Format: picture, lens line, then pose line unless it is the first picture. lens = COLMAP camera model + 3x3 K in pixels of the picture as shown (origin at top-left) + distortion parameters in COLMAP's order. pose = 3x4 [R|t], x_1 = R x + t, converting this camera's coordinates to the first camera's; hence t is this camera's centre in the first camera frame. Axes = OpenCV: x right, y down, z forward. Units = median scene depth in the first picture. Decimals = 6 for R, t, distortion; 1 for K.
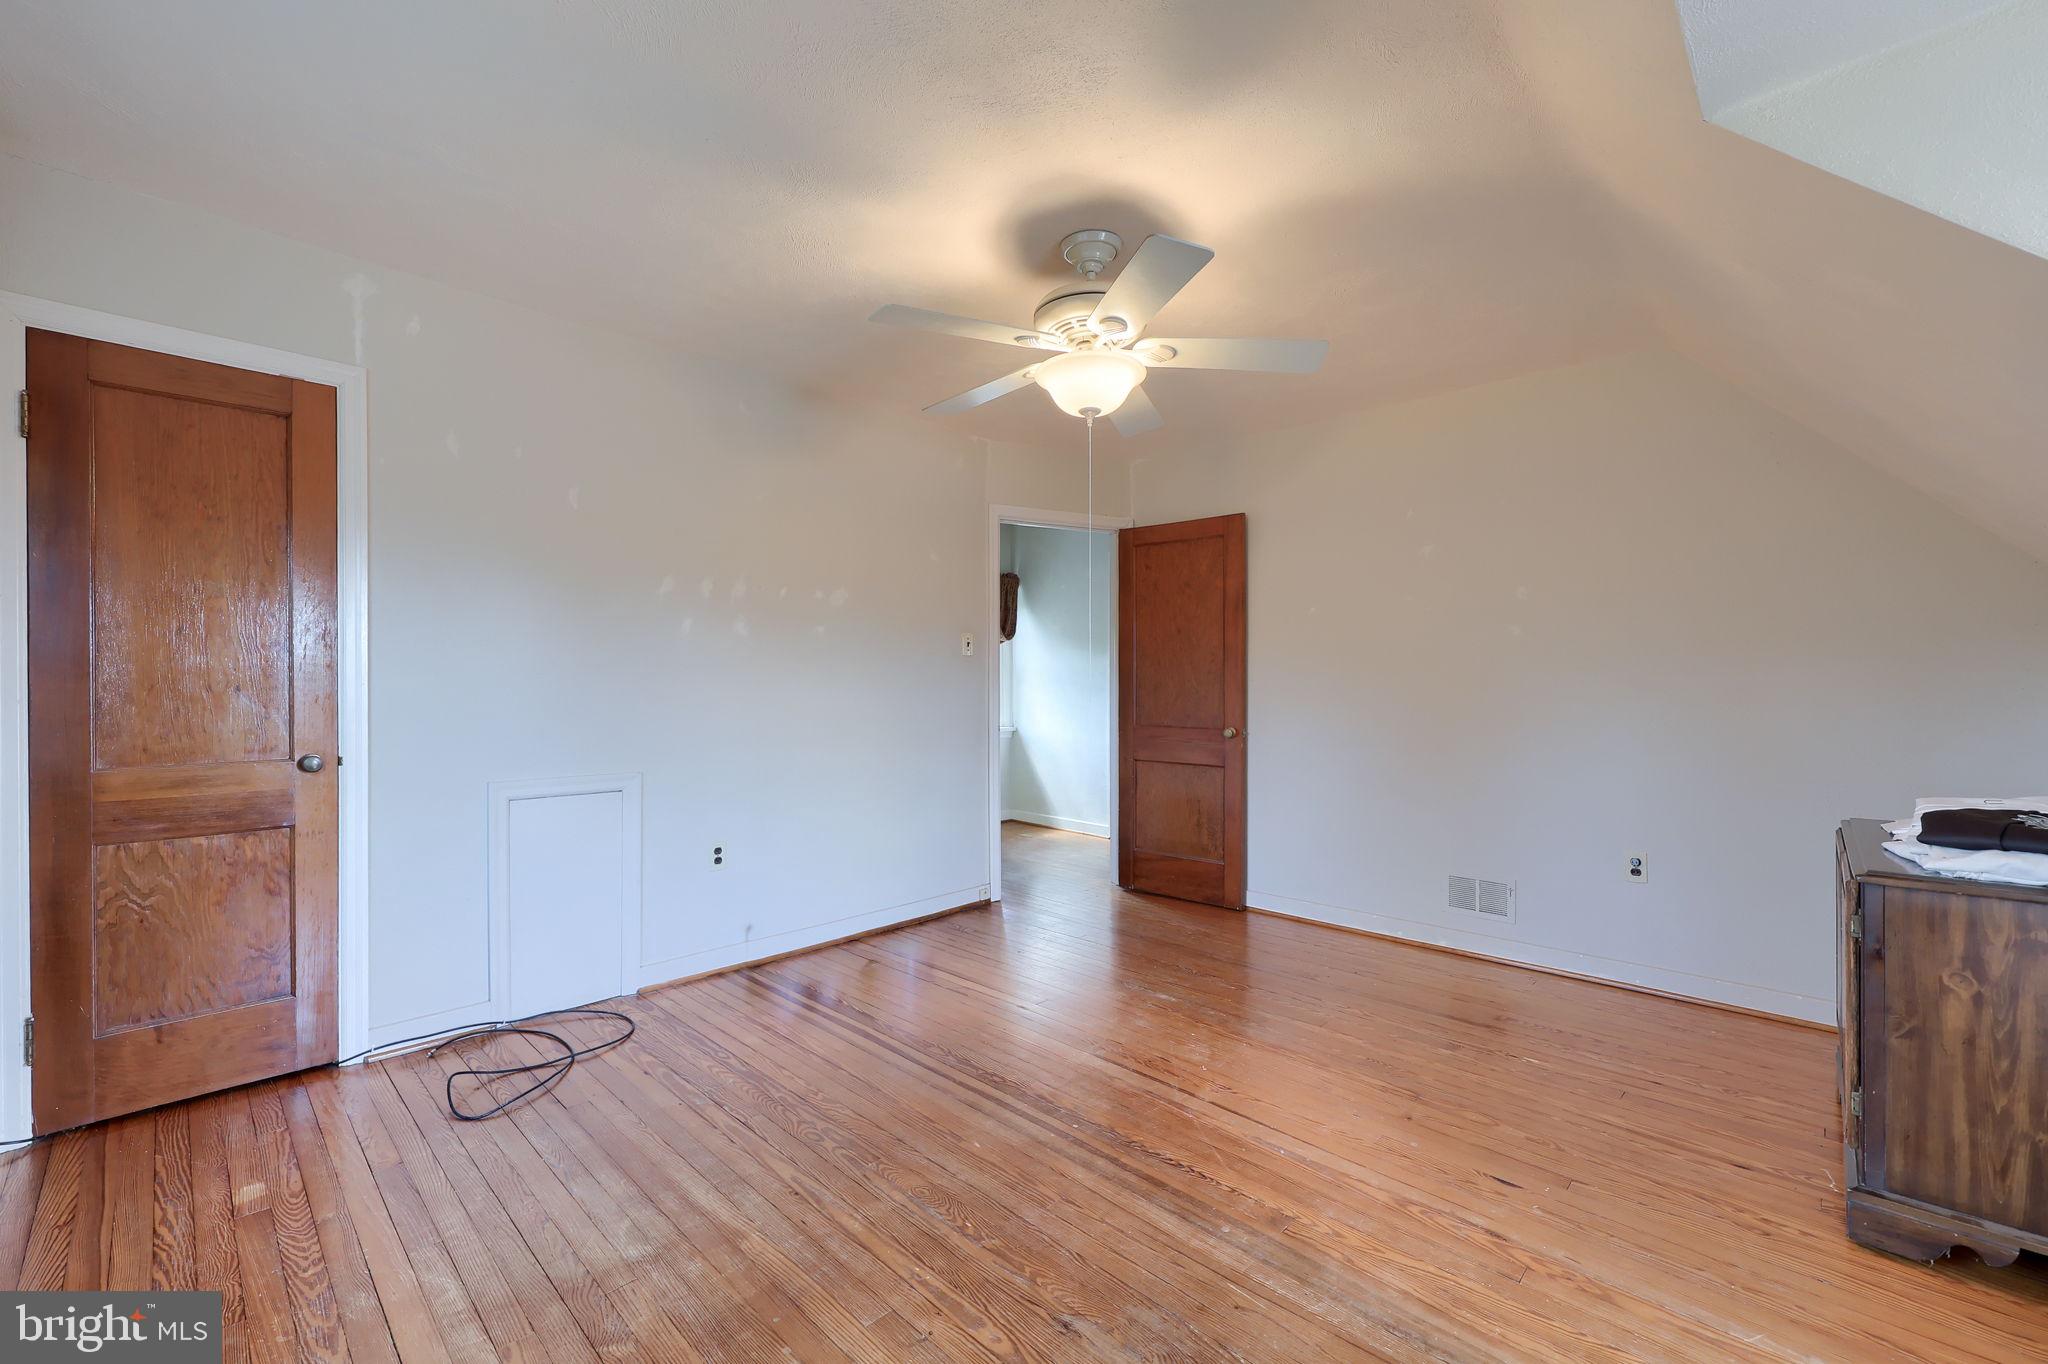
lens RADIAL K [[845.0, 0, 1013.2], [0, 845.0, 682.3], [0, 0, 1]] dist [0.001165, 0.000133]
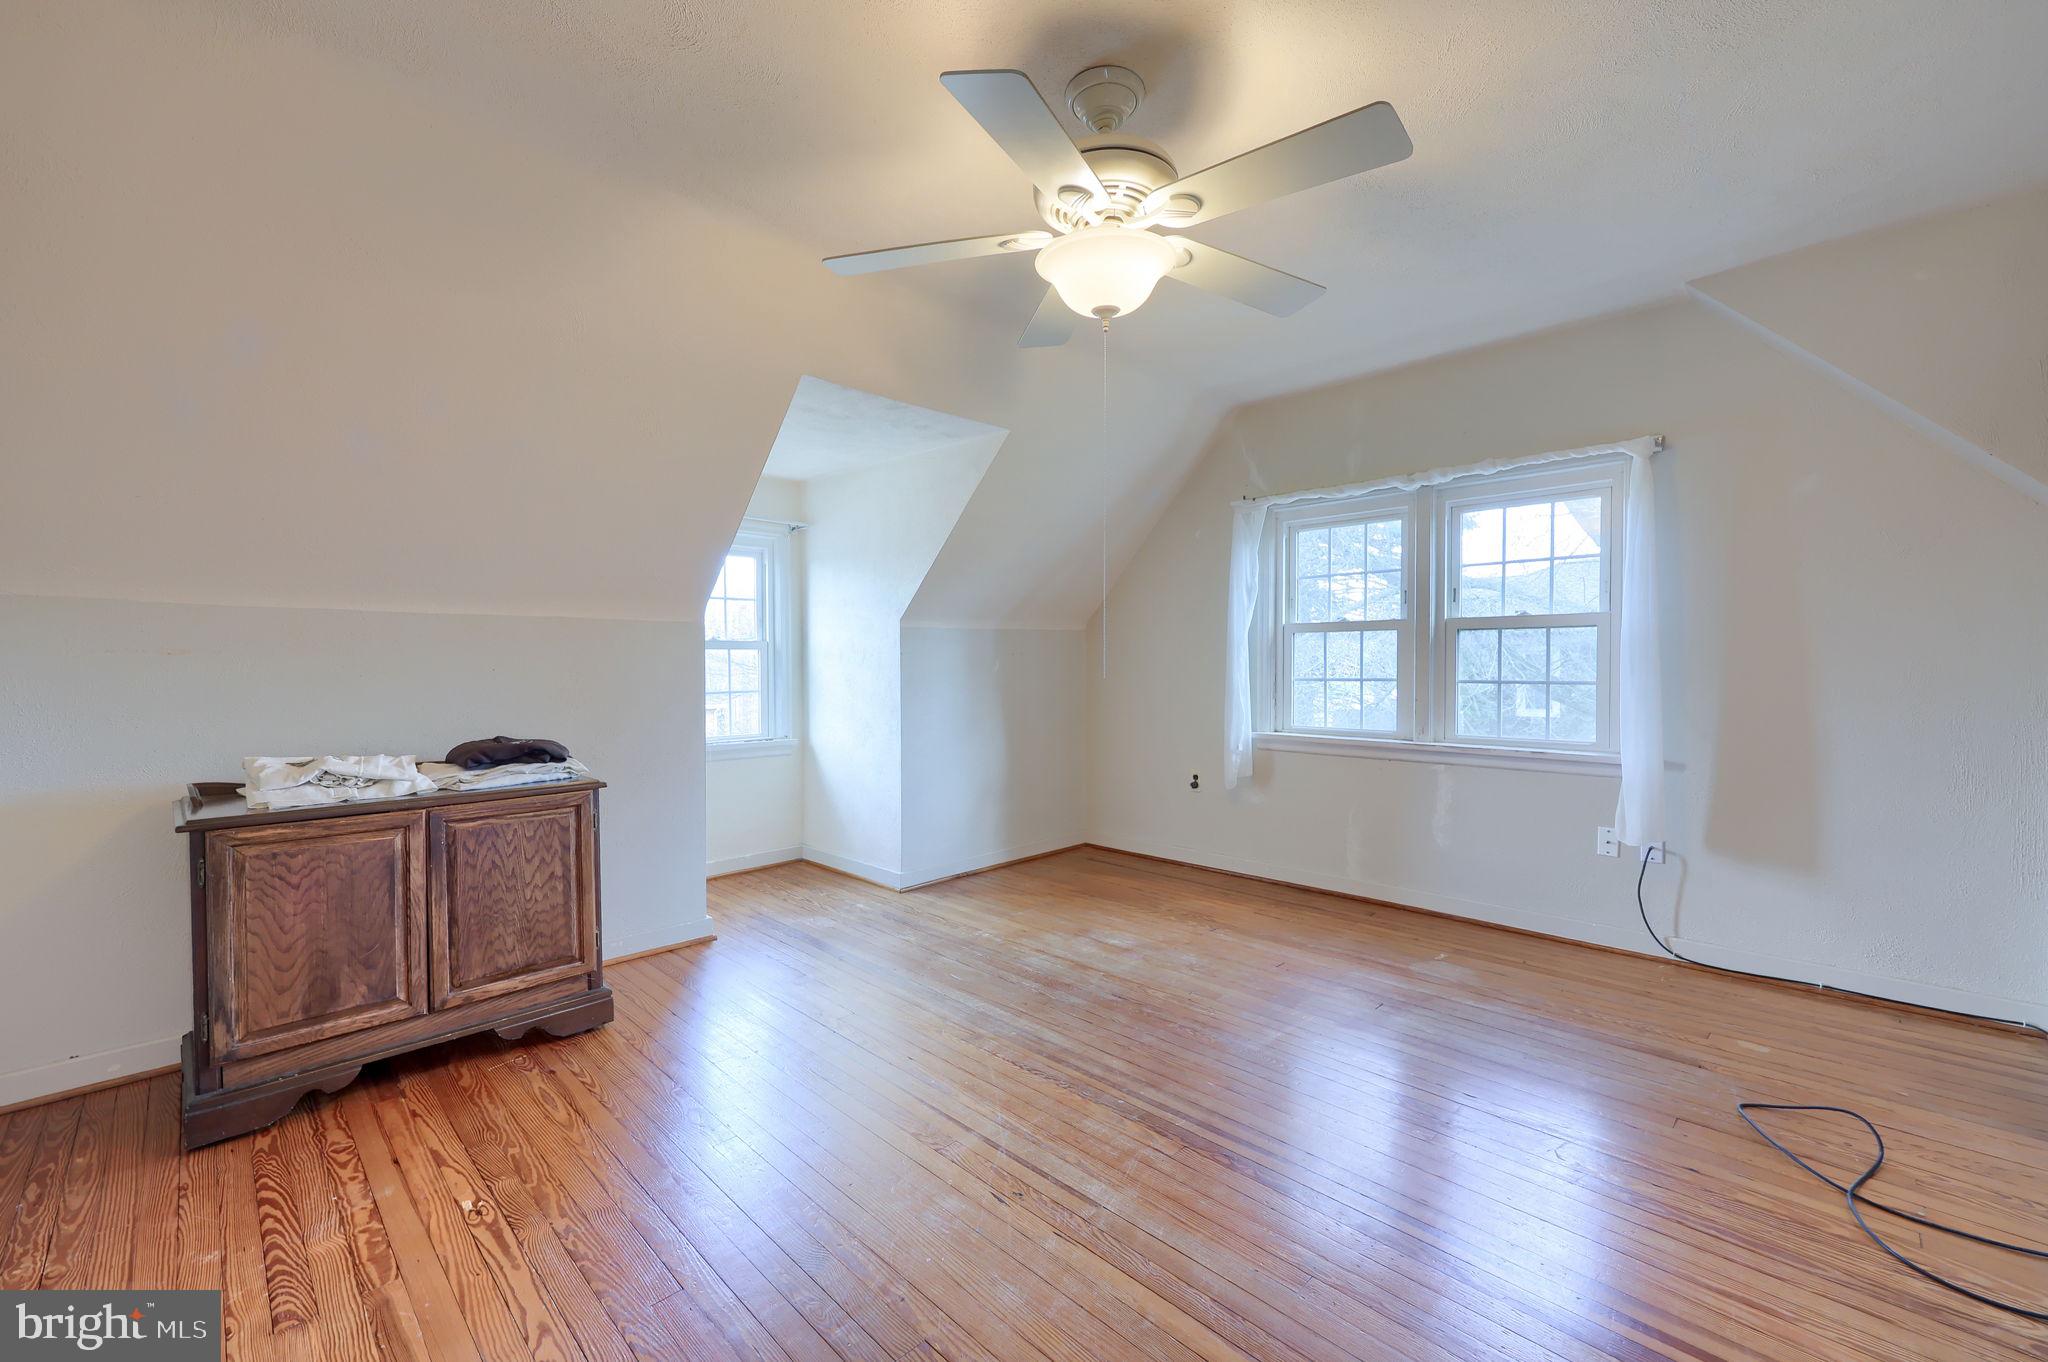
lens RADIAL K [[845.0, 0, 1013.2], [0, 845.0, 681.3], [0, 0, 1]] dist [0.001165, 0.000133]
pose [[-0.999701, 0.004177, 0.024090, 0.184685], [0.004692, 0.999760, 0.021378, 0.005657], [-0.023995, 0.021485, -0.999481, 2.105180]]
